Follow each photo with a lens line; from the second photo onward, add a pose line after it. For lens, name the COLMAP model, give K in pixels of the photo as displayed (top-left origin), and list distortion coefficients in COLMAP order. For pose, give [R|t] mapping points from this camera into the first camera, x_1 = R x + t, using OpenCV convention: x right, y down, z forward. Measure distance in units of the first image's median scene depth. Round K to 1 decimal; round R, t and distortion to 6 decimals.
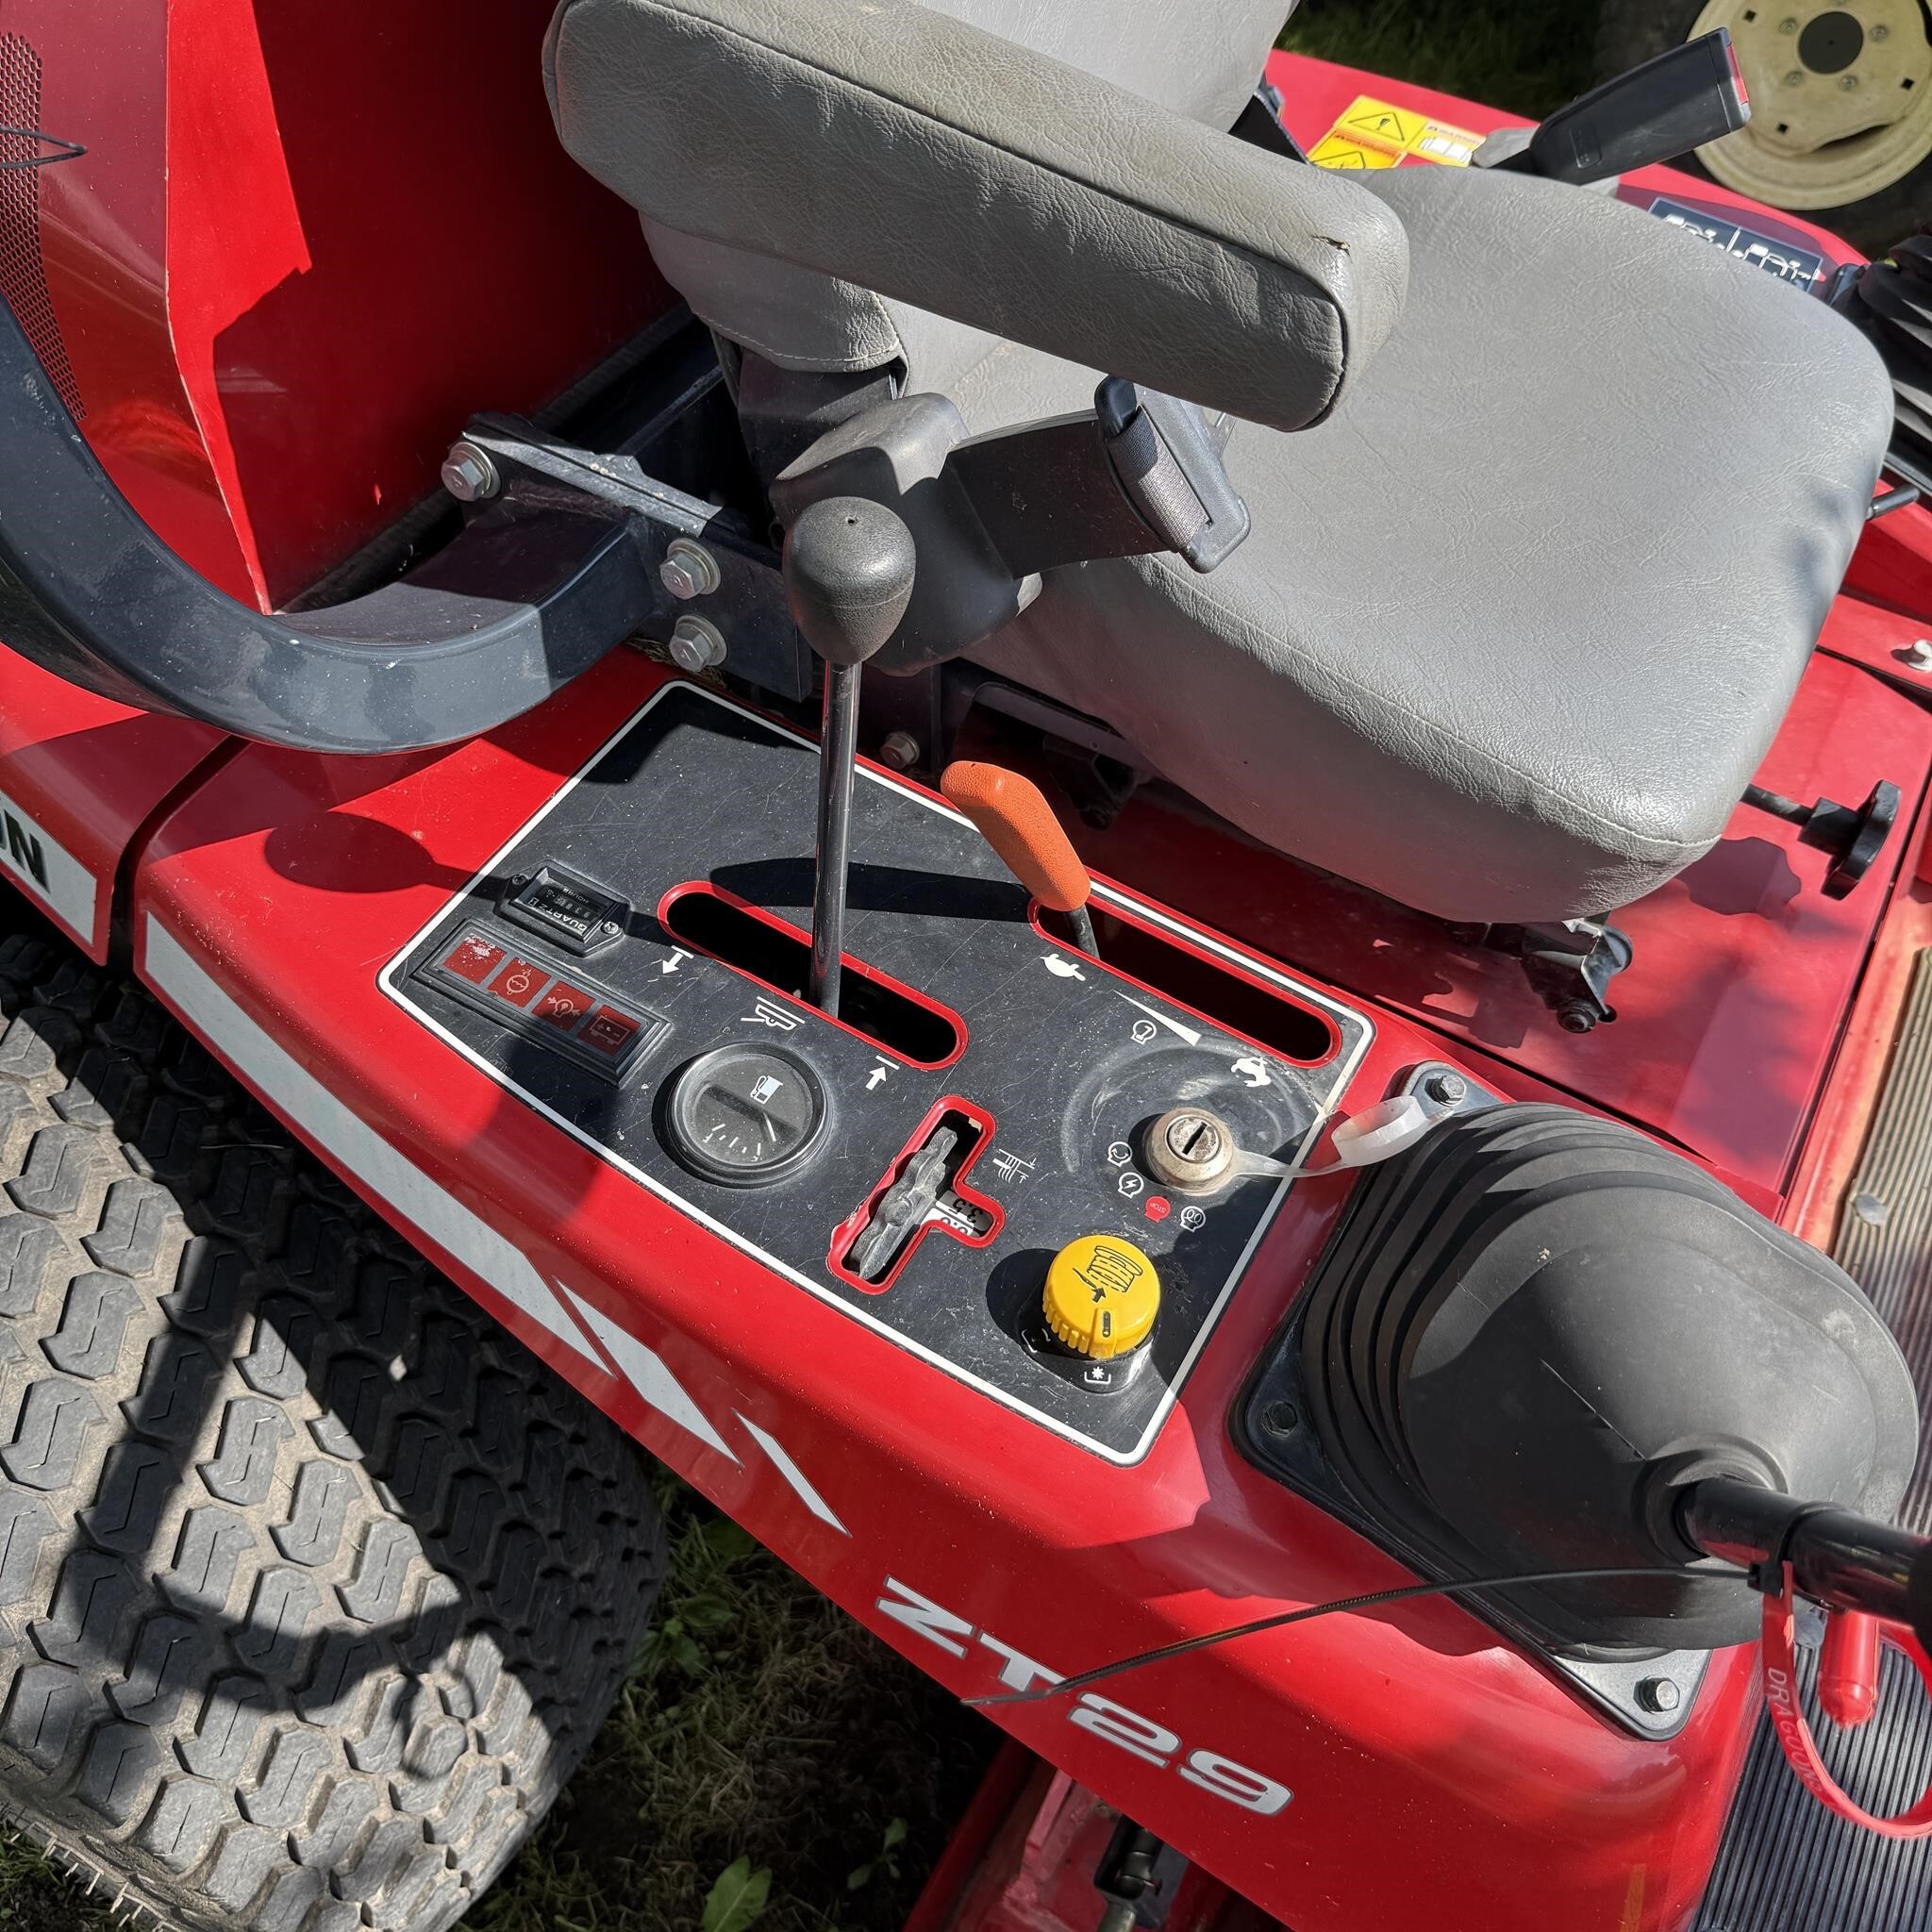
lens RADIAL K [[1855.8, 0, 1002.4], [0, 1855.8, 963.3], [0, 0, 1]] dist [-0.019229, -0.014430]
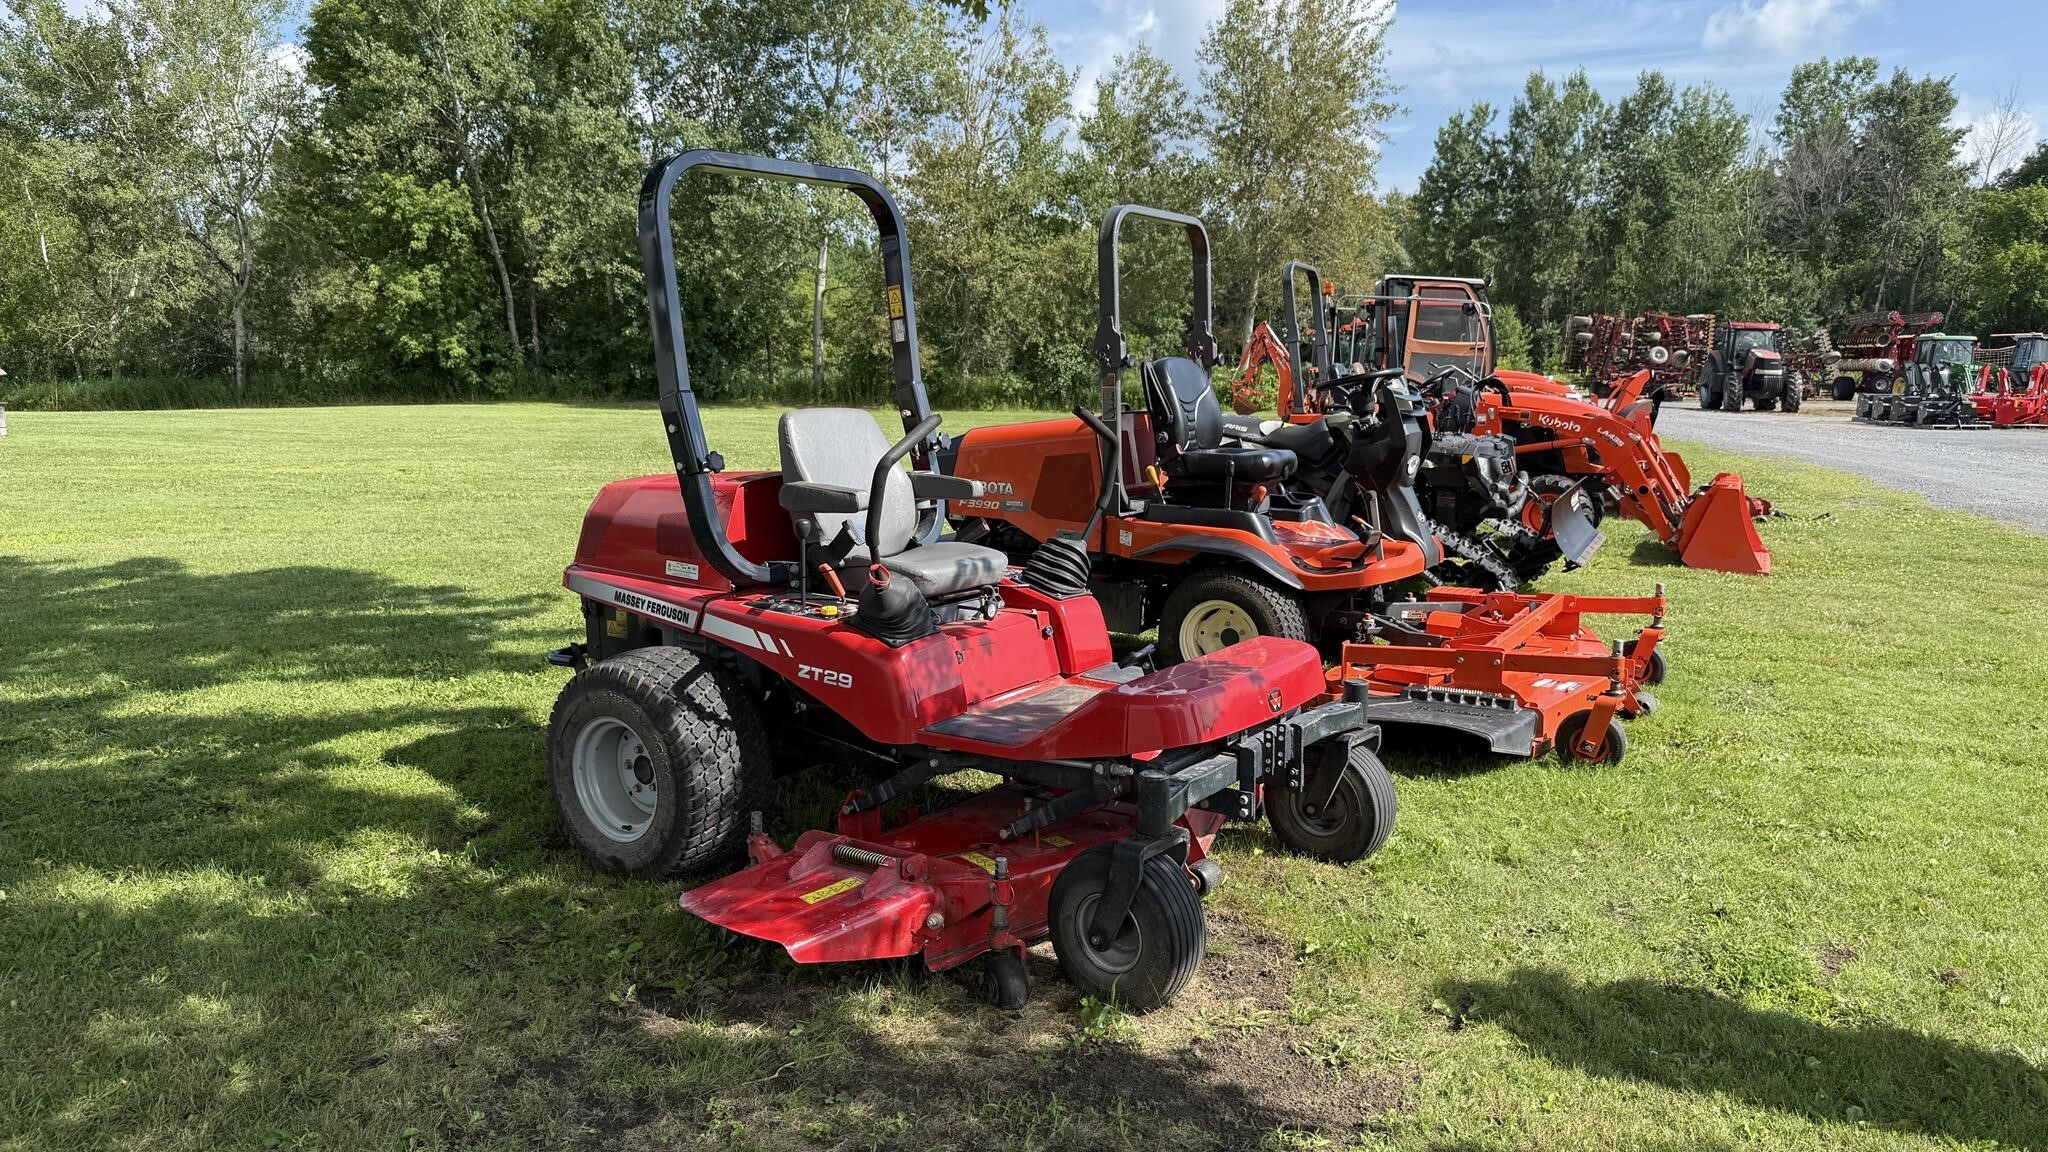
lens RADIAL K [[1433.6, 0, 1029.3], [0, 1433.6, 575.9], [0, 0, 1]] dist [0.075295, -0.134908]
pose [[0.993165, -0.053036, -0.103977, 1.141910], [-0.030420, 0.742416, -0.669248, 3.065911], [0.112689, 0.667836, 0.735728, -2.545899]]
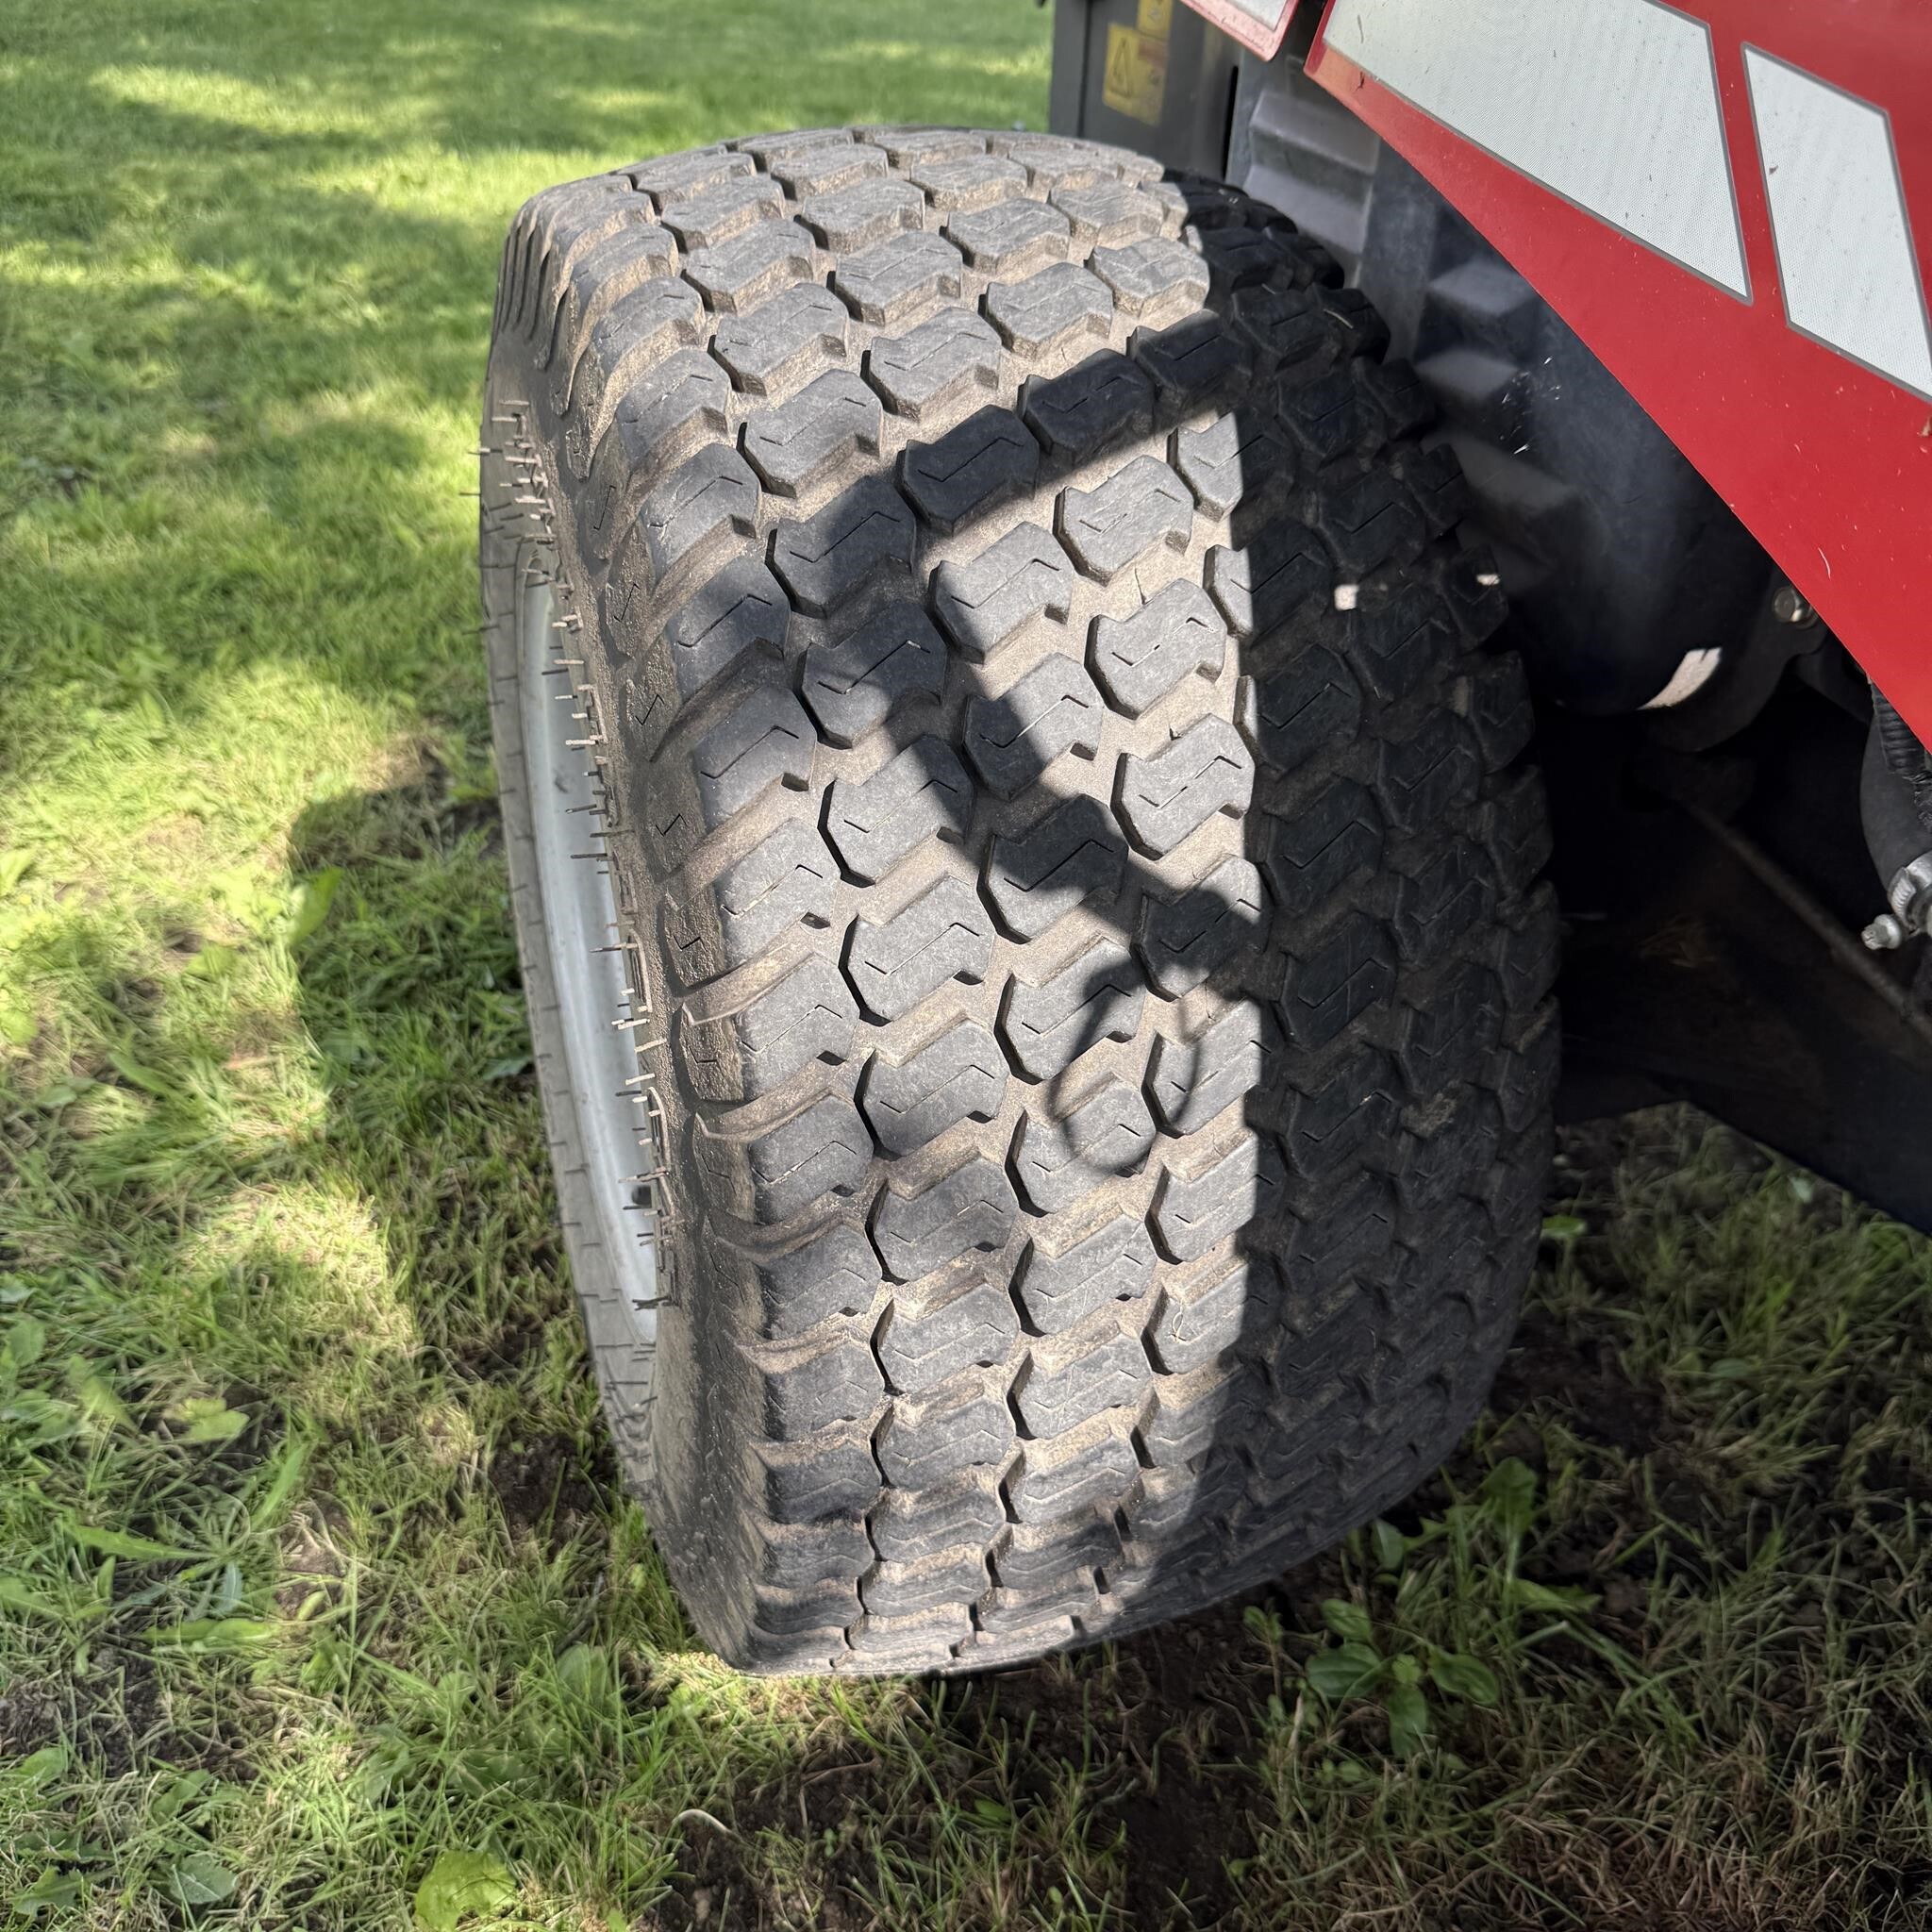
lens RADIAL K [[1795.4, 0, 953.3], [0, 1795.4, 989.5], [0, 0, 1]] dist [0.078499, -0.143461]
pose [[0.747557, 0.336479, -0.572661, -0.007926], [-0.509491, 0.843637, -0.169397, 0.546338], [0.426120, 0.418399, 0.802100, 0.487675]]
